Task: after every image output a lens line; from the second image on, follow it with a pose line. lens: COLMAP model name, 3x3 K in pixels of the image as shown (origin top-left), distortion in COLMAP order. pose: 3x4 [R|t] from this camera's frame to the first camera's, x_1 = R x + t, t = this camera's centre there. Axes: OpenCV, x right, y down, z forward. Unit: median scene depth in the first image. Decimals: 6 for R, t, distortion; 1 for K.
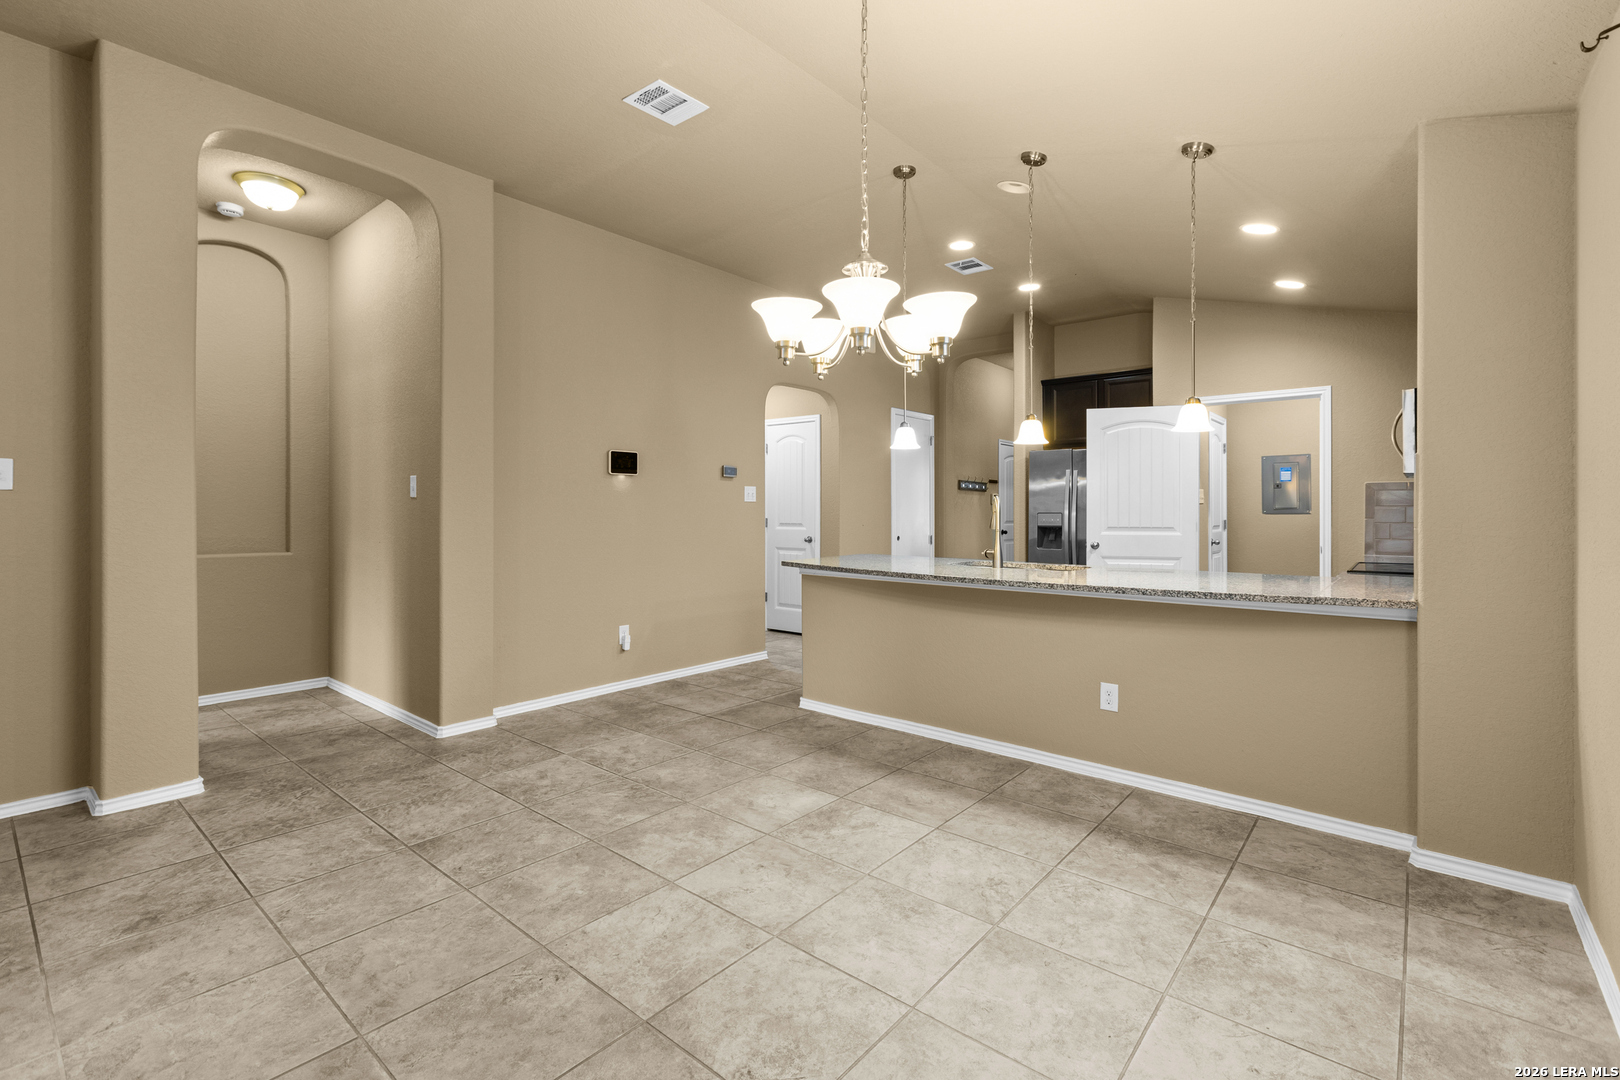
lens RADIAL K [[724.7, 0, 811.8], [0, 724.7, 503.7], [0, 0, 1]] dist [0.000012, -0.001130]
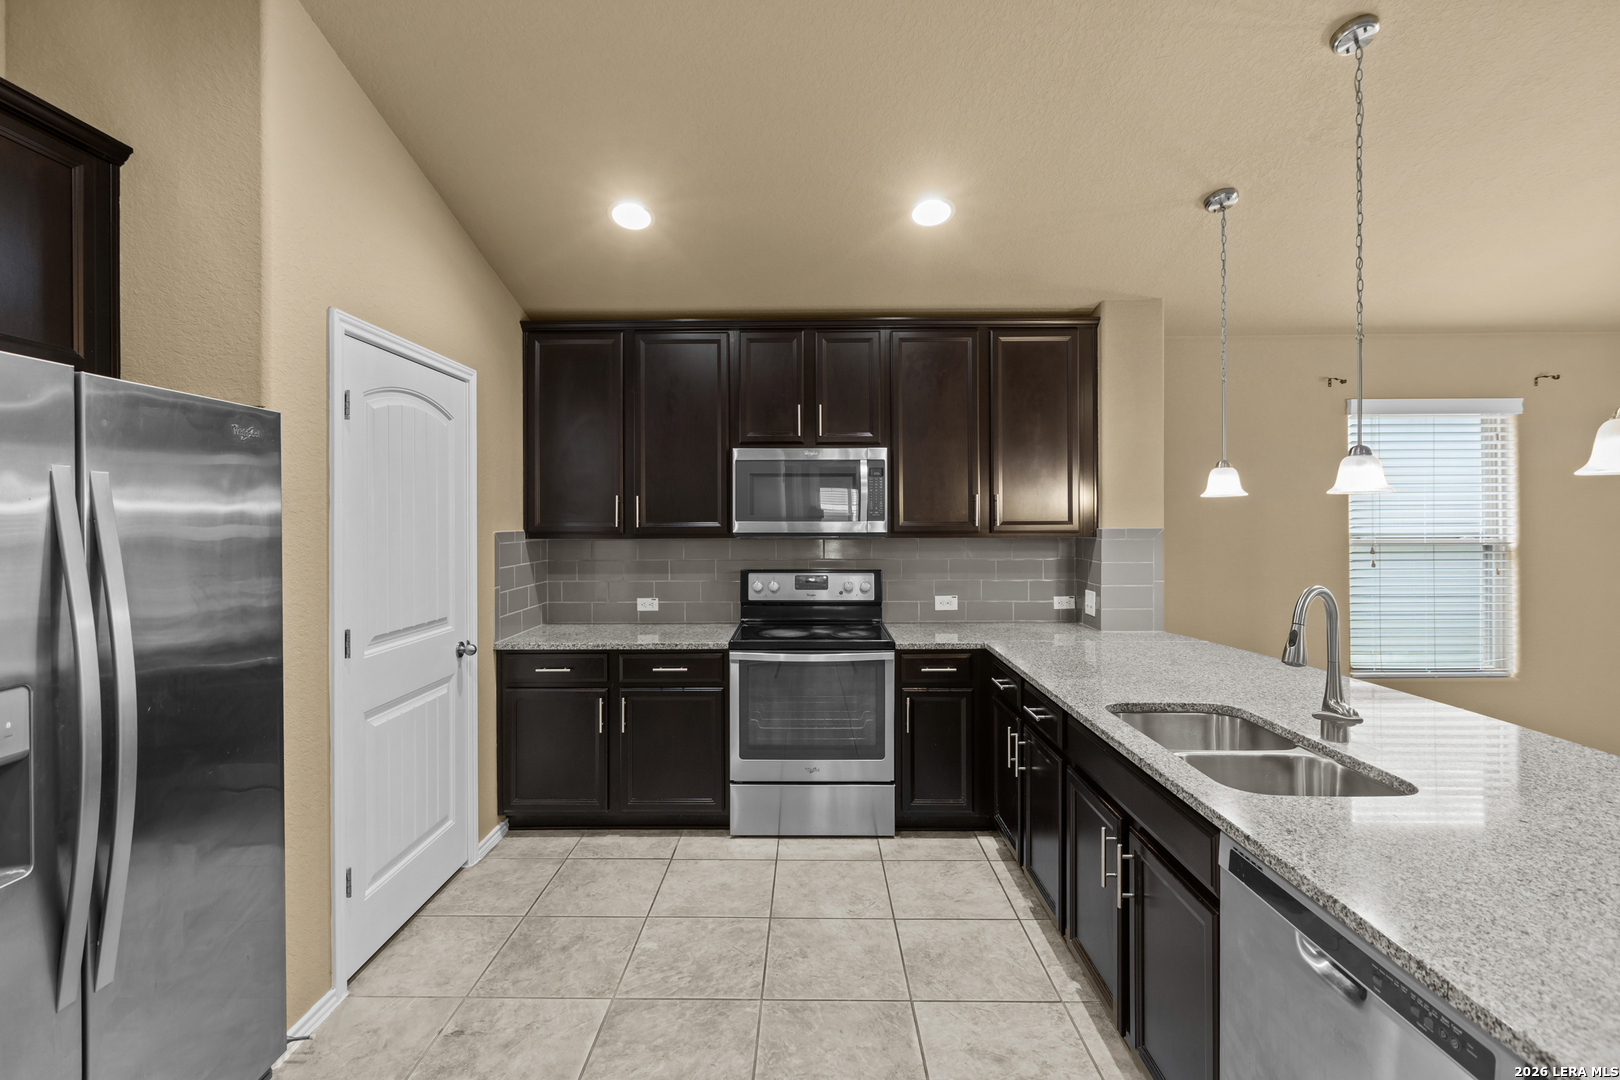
lens RADIAL K [[724.7, 0, 800.1], [0, 724.7, 518.9], [0, 0, 1]] dist [0.000012, -0.001130]
pose [[-0.622607, 0.001715, 0.782533, 0.145281], [-0.002437, 0.999989, -0.004130, -0.070626], [-0.782531, -0.004478, -0.622596, 2.171760]]
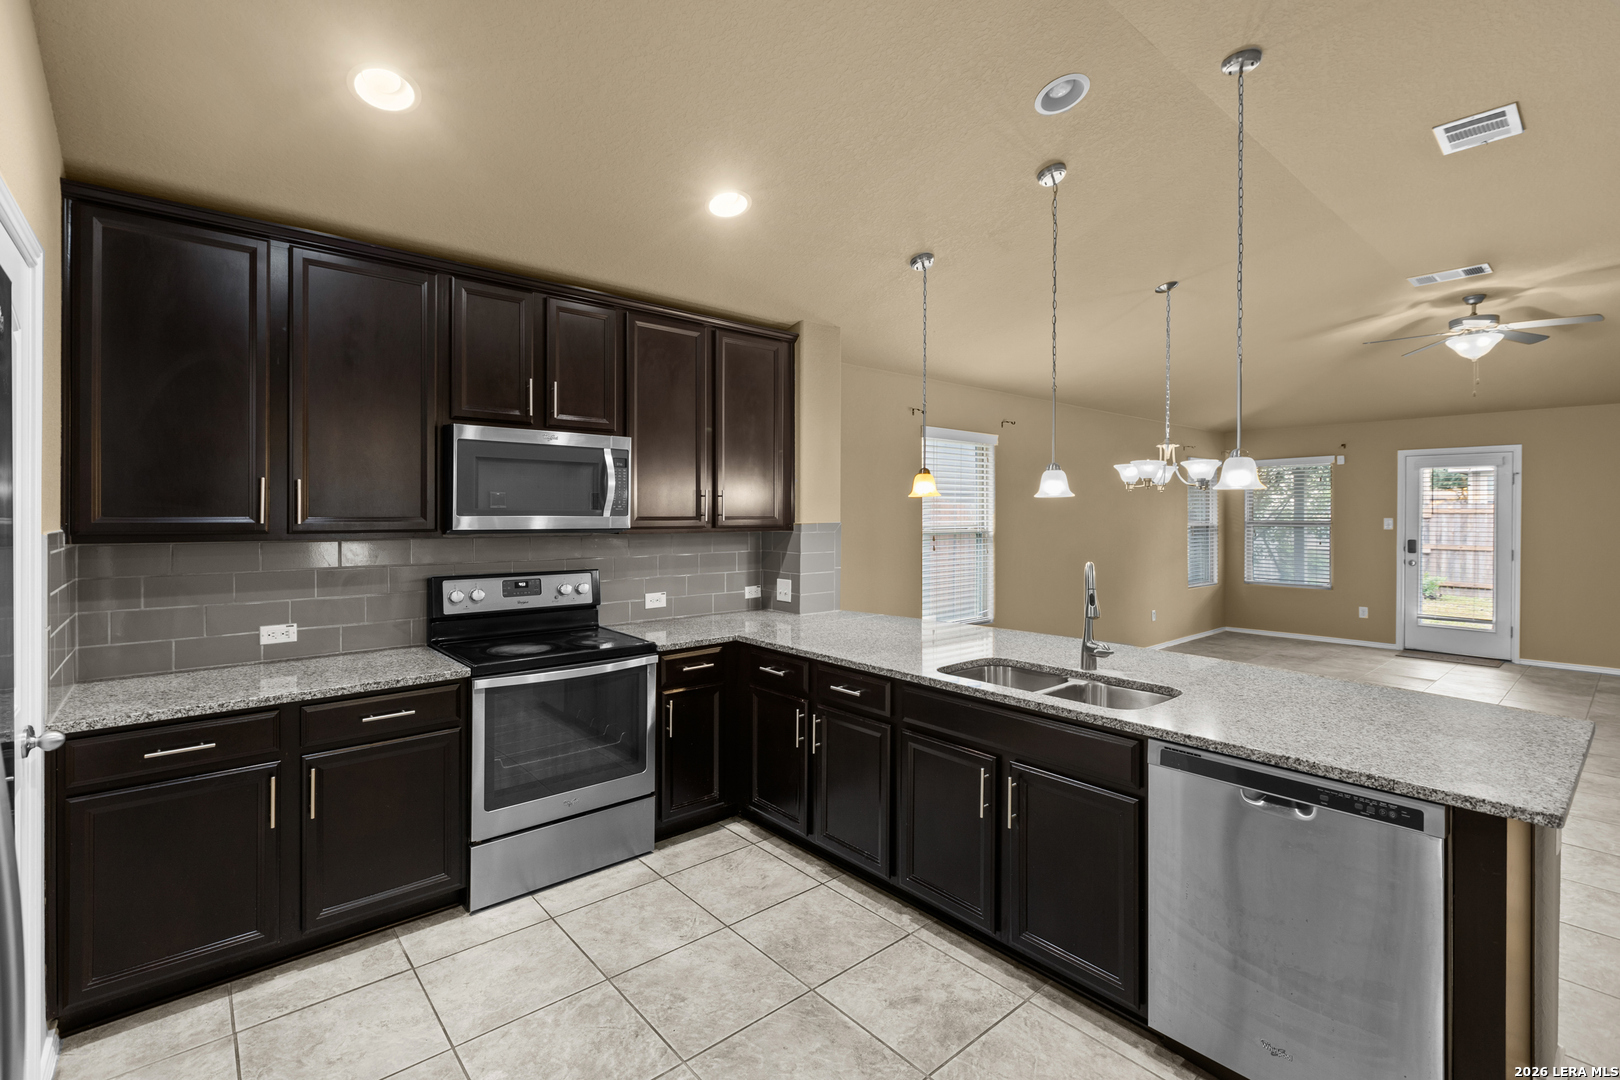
lens RADIAL K [[724.7, 0, 798.1], [0, 724.7, 516.3], [0, 0, 1]] dist [0.000012, -0.001130]
pose [[-0.984547, -0.001824, 0.175111, 0.563665], [-0.002598, 0.999988, -0.004191, -0.067522], [-0.175101, -0.004581, -0.984540, 2.373998]]
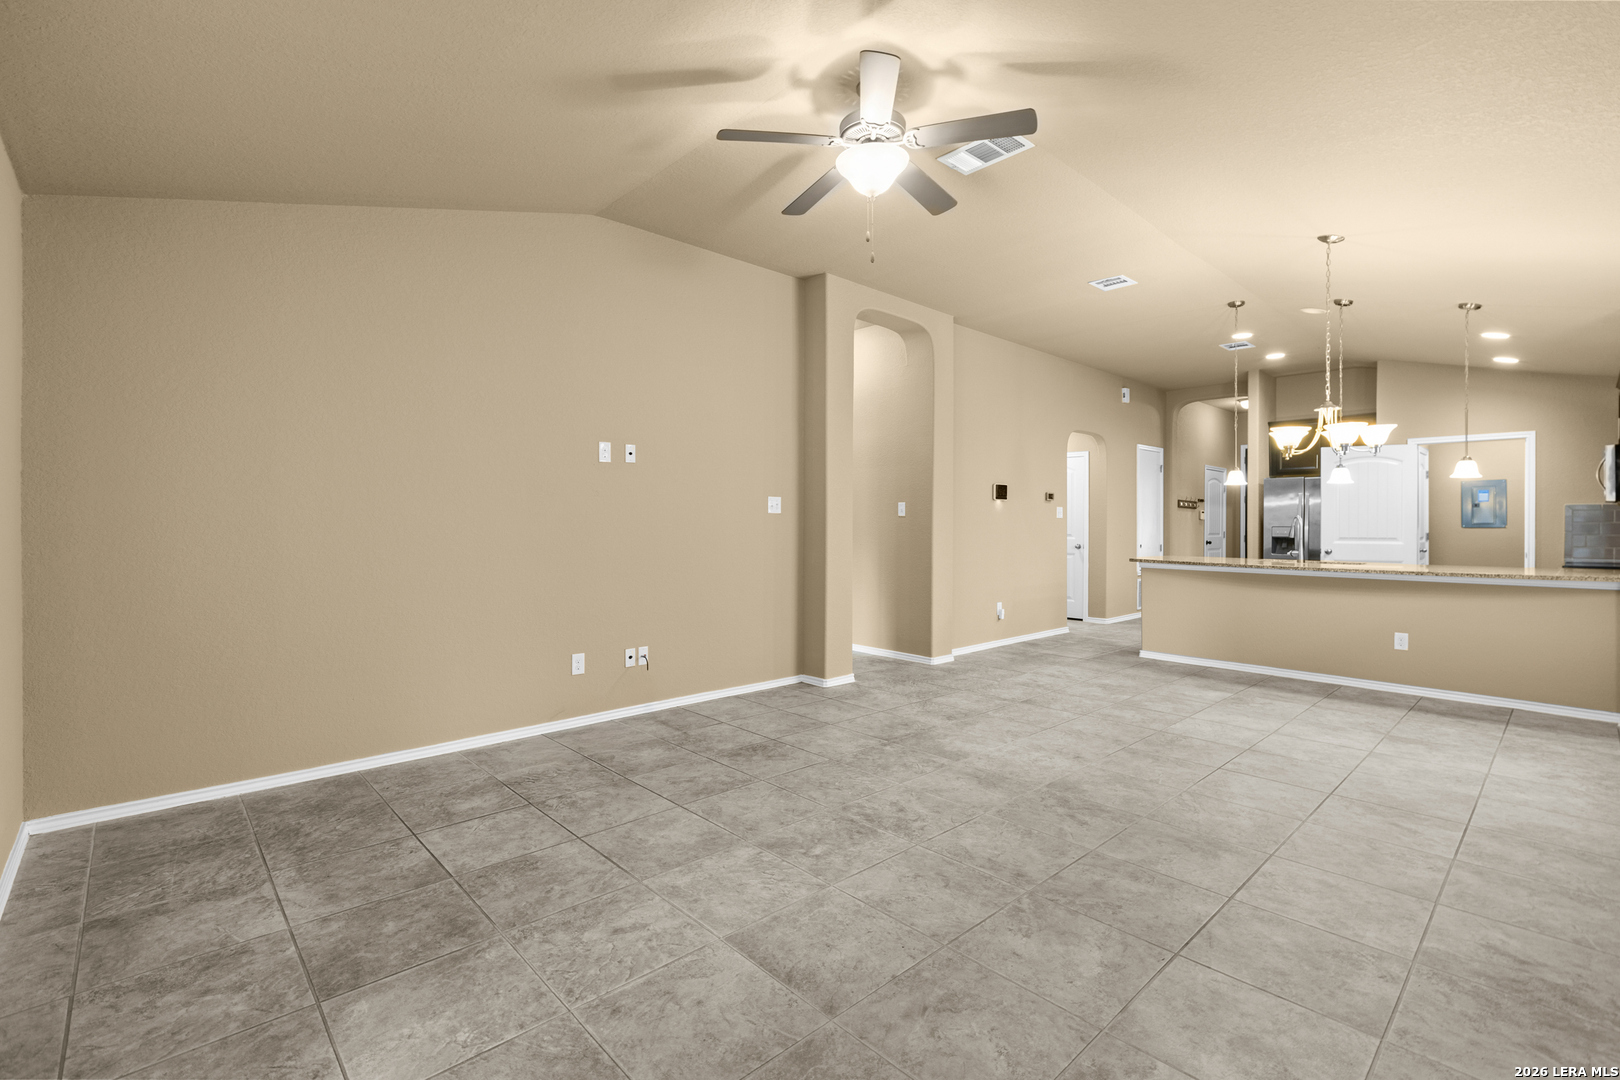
lens RADIAL K [[724.7, 0, 807.3], [0, 724.7, 516.8], [0, 0, 1]] dist [0.000012, -0.001130]
pose [[0.992072, 0.000280, -0.125674, -0.800617], [-0.000342, 1.000000, -0.000473, -0.008811], [0.125674, 0.000513, 0.992071, -0.874595]]
